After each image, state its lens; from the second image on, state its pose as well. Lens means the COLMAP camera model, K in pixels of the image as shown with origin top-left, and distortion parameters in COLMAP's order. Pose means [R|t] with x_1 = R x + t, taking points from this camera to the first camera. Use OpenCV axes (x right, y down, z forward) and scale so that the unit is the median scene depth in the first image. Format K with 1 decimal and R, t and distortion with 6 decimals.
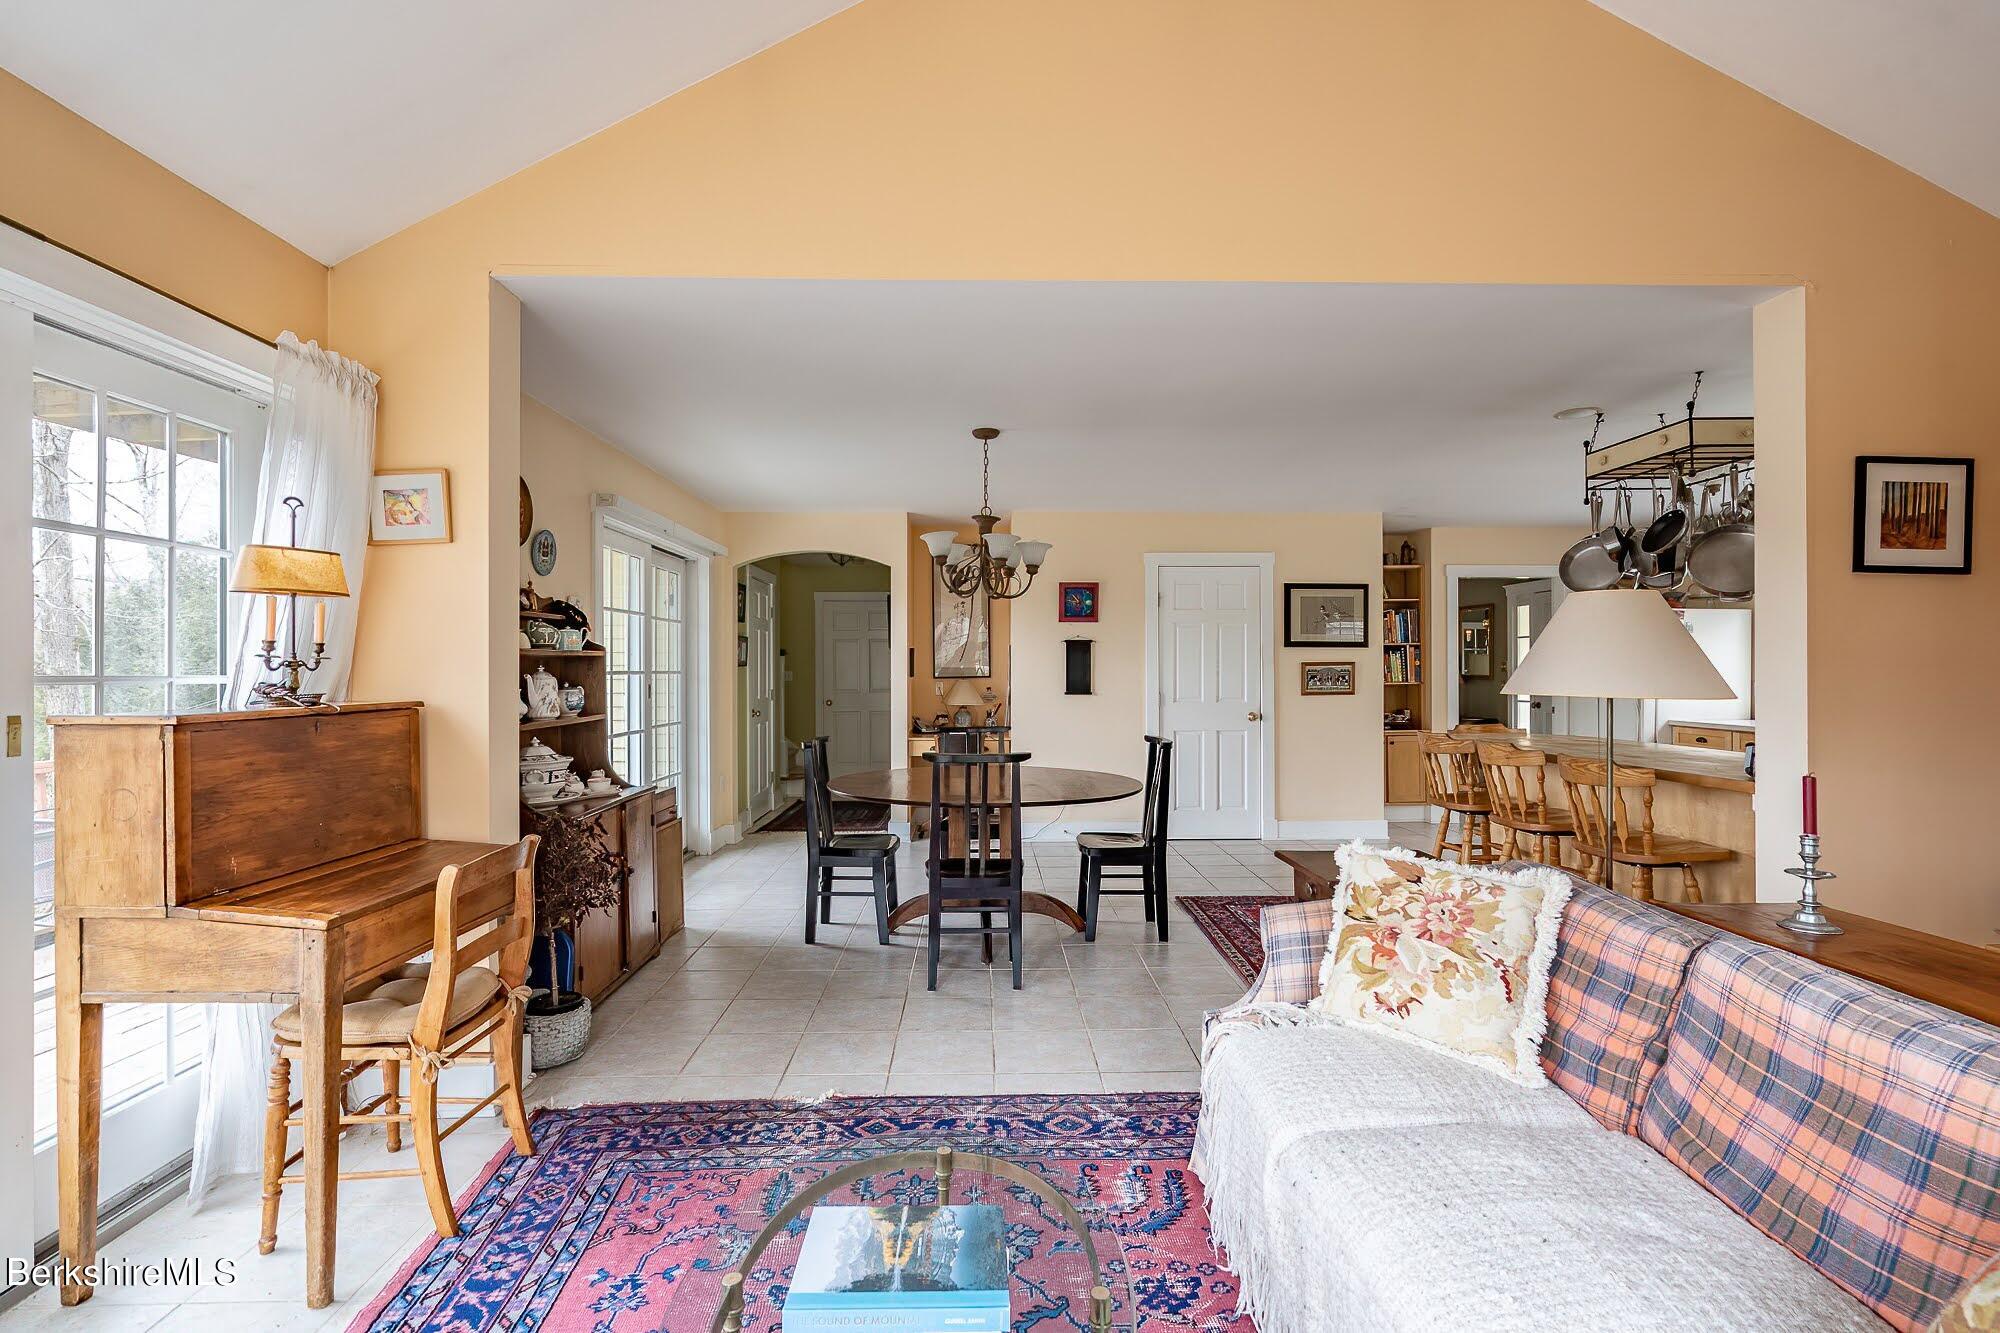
lens RADIAL K [[892.2, 0, 1000.0], [0, 892.2, 666.5], [0, 0, 1]] dist [0.001068, 0.000153]
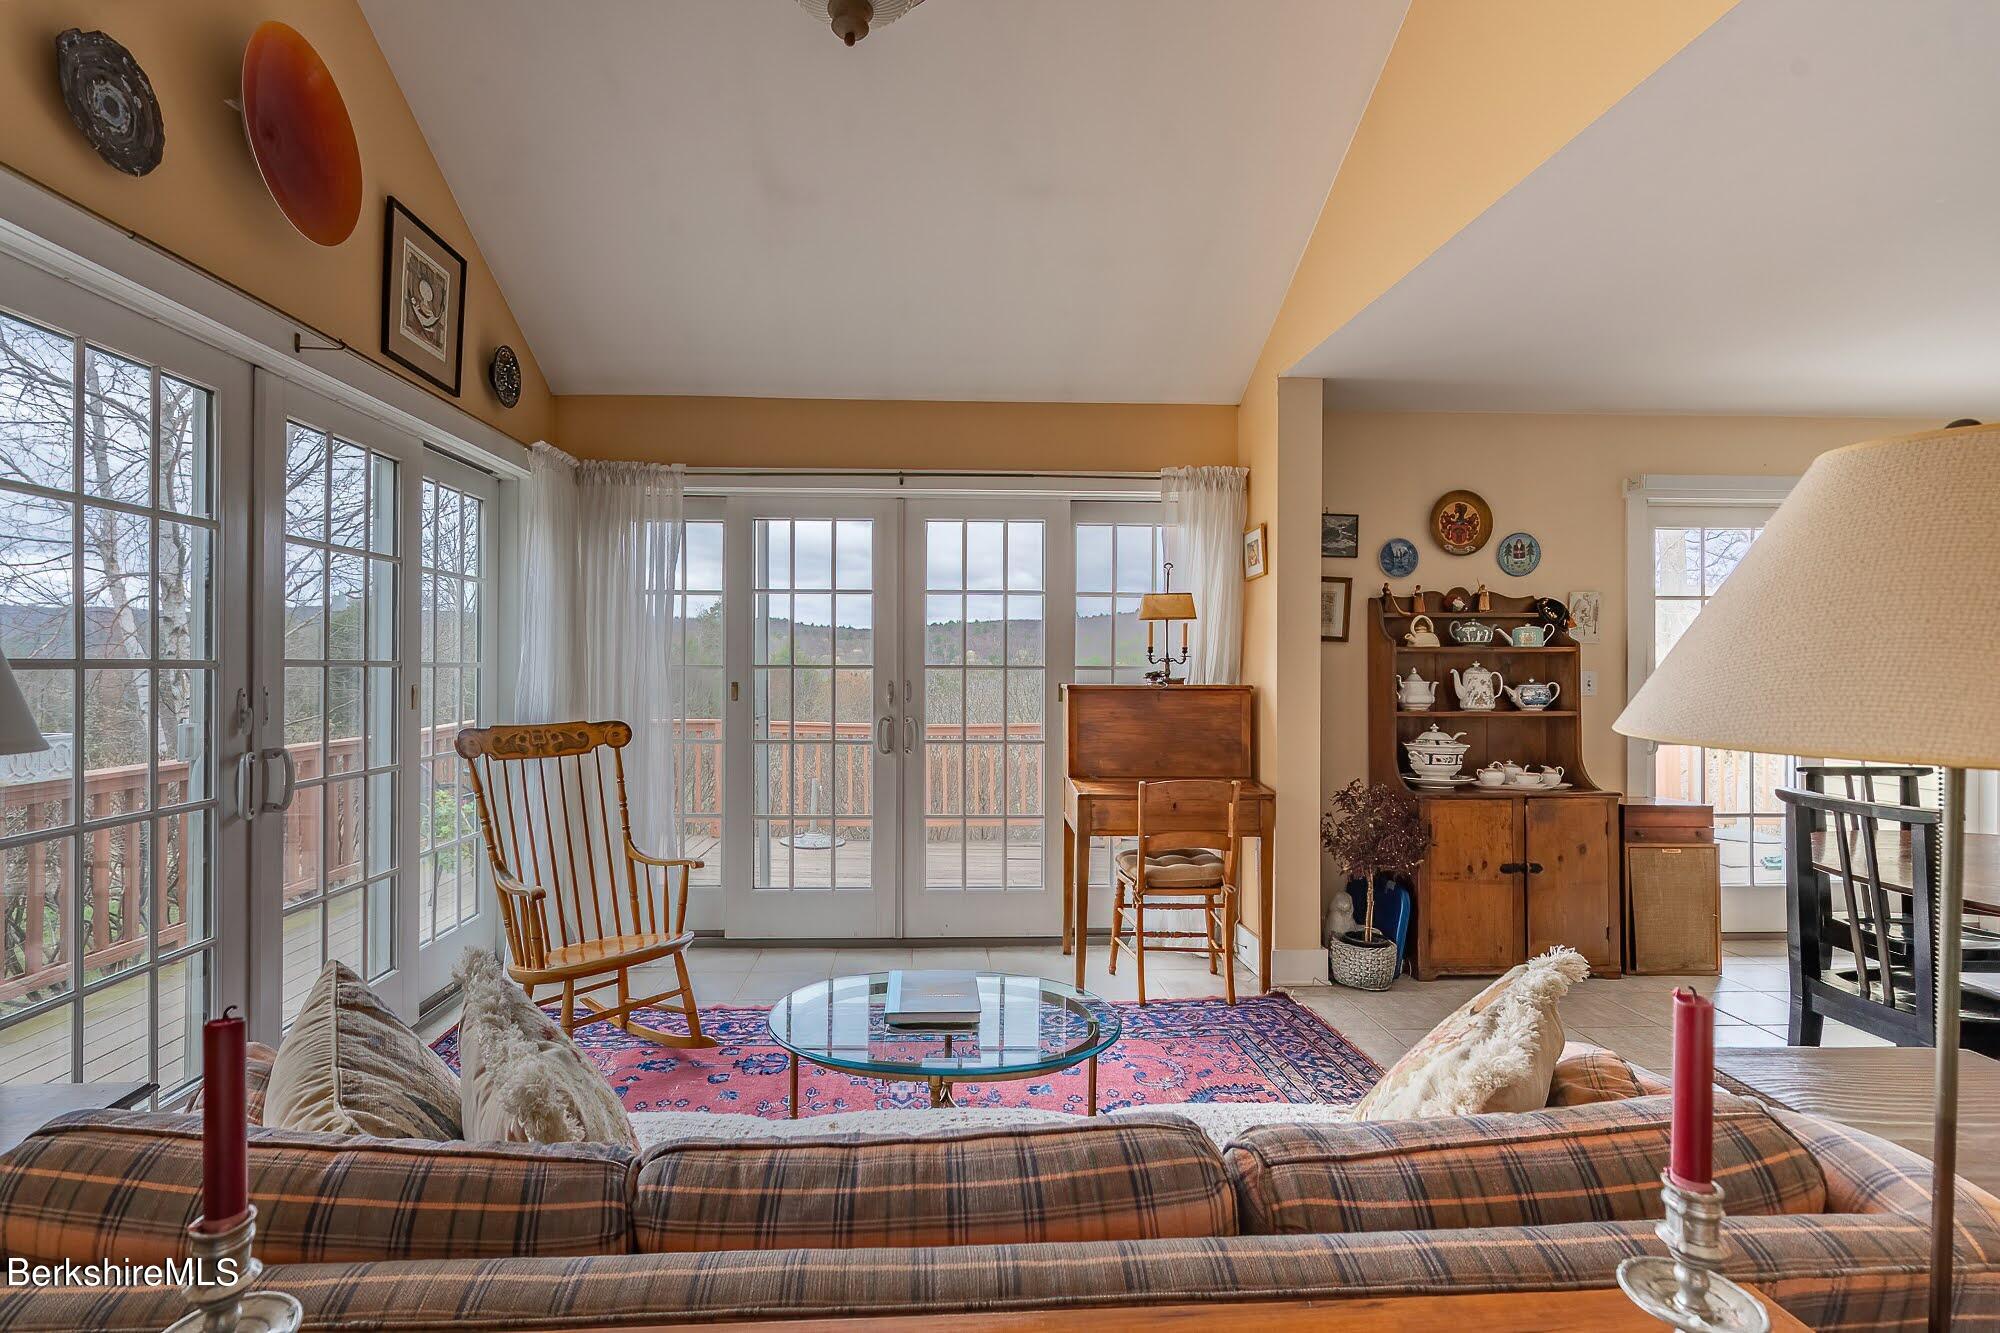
lens RADIAL K [[928.0, 0, 1000.0], [0, 928.0, 666.5], [0, 0, 1]] dist [-0.002053, -0.000226]
pose [[0.048067, 0.003710, -0.998837, 0.968795], [-0.001641, 0.999992, 0.003635, 0.003289], [0.998843, 0.001465, 0.048073, 0.582499]]
